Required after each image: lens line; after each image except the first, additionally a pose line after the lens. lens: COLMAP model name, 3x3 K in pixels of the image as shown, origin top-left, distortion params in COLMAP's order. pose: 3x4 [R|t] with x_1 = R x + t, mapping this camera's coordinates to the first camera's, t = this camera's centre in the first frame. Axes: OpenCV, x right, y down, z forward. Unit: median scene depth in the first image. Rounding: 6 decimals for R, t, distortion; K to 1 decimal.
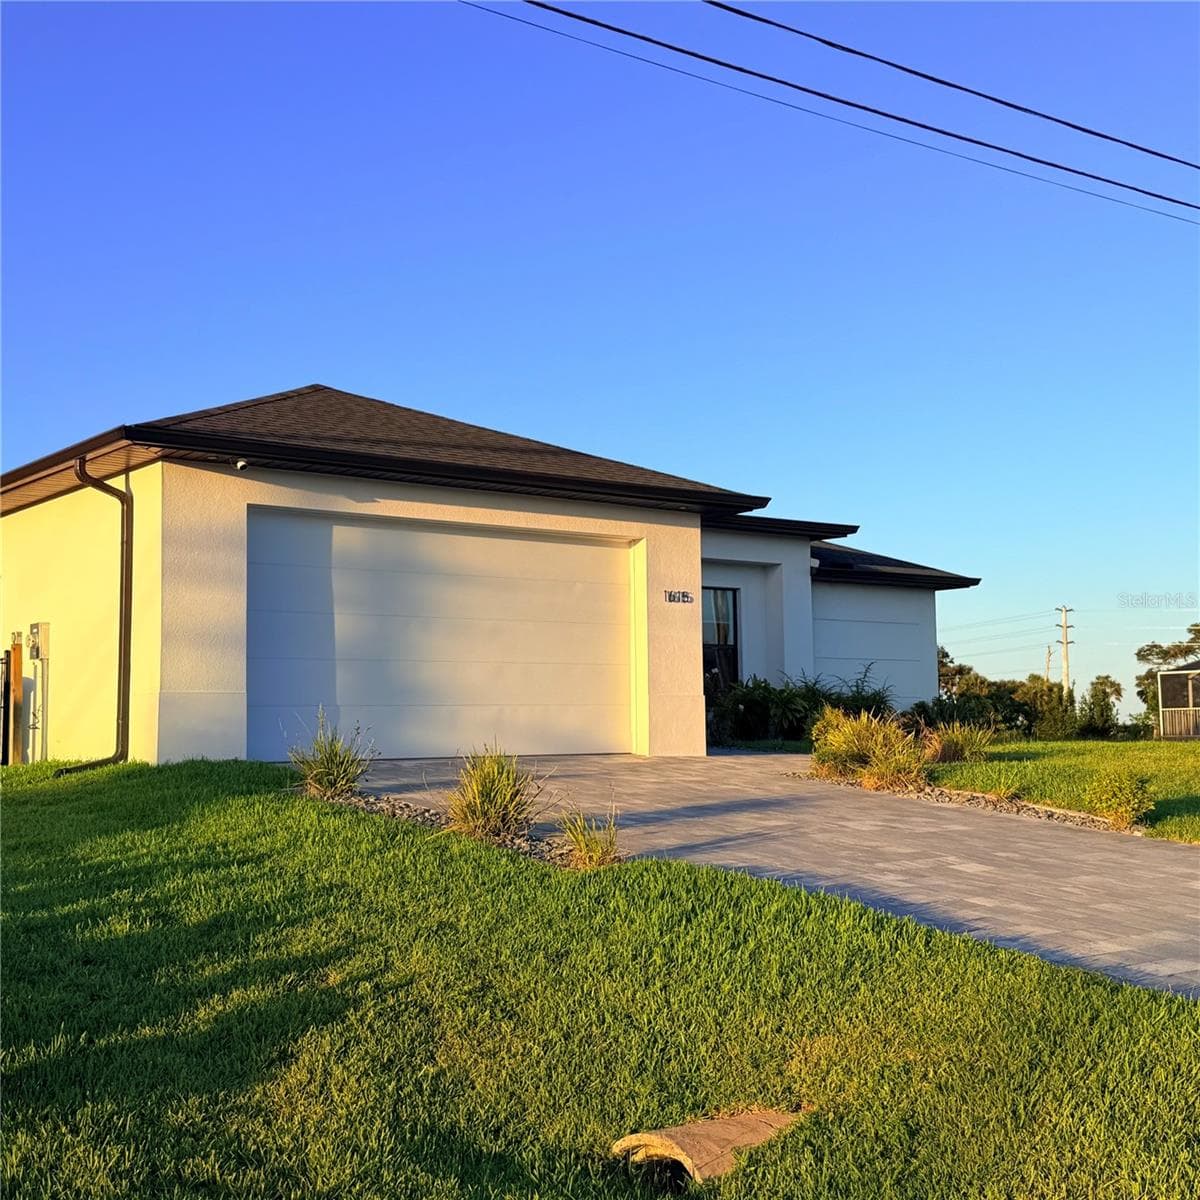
lens RADIAL K [[1565.3, 0, 600.0], [0, 1565.3, 600.0], [0, 0, 1]] dist [0.156330, -0.489649]
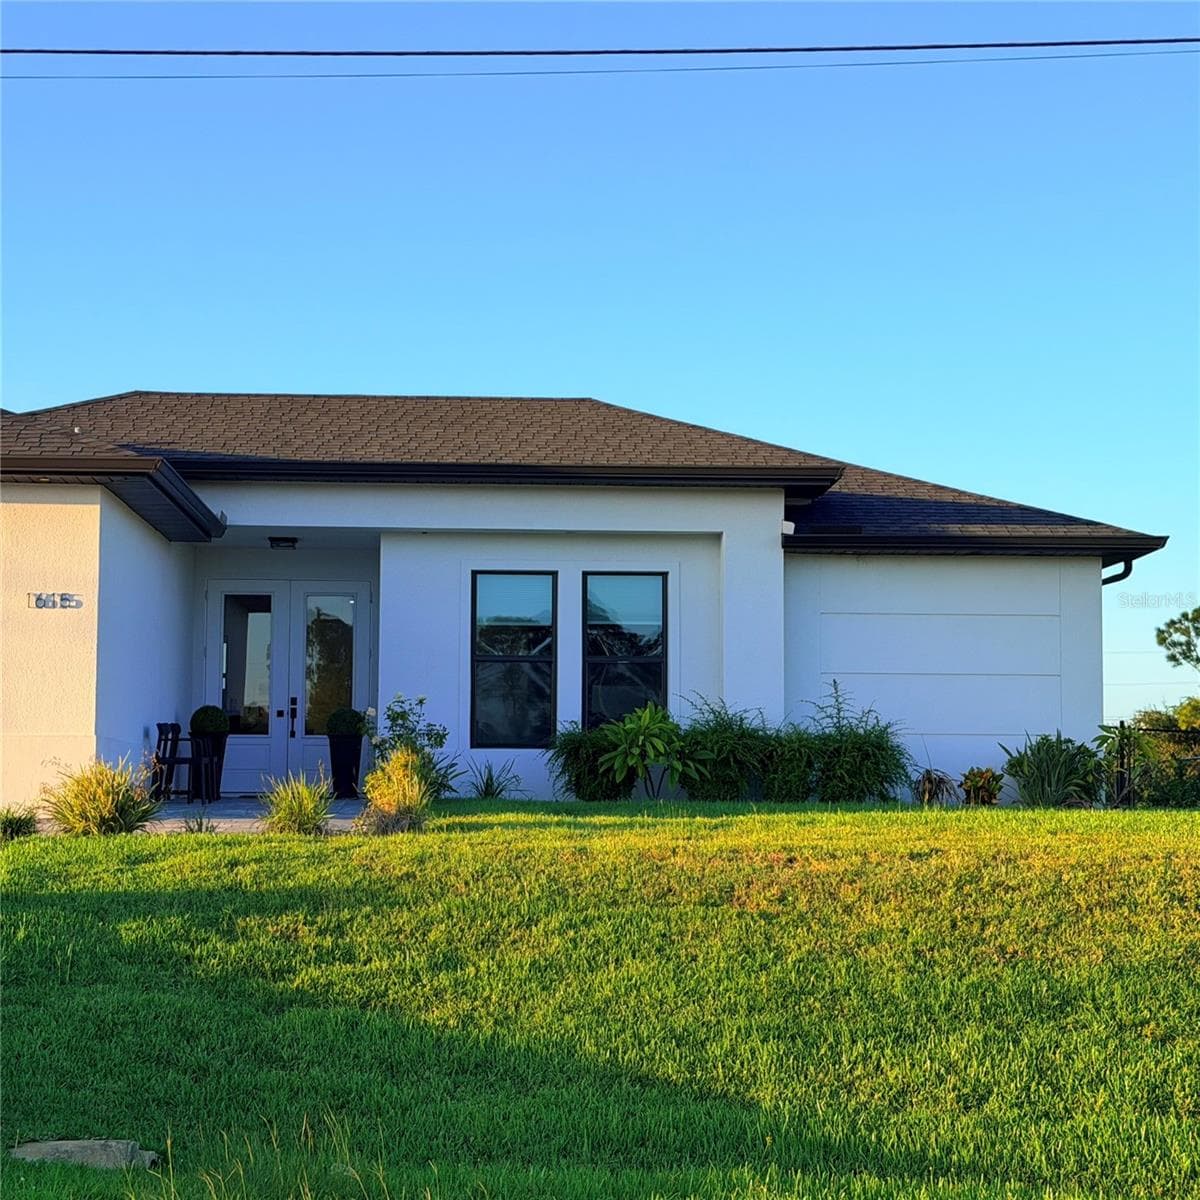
lens RADIAL K [[2420.6, 0, 625.8], [0, 2420.6, 599.2], [0, 0, 1]] dist [0.156246, -0.085771]
pose [[0.835120, -0.027712, -0.549370, 0.898761], [0.032120, 0.999483, -0.001590, 0.007630], [0.549130, -0.016318, 0.835578, 0.192394]]
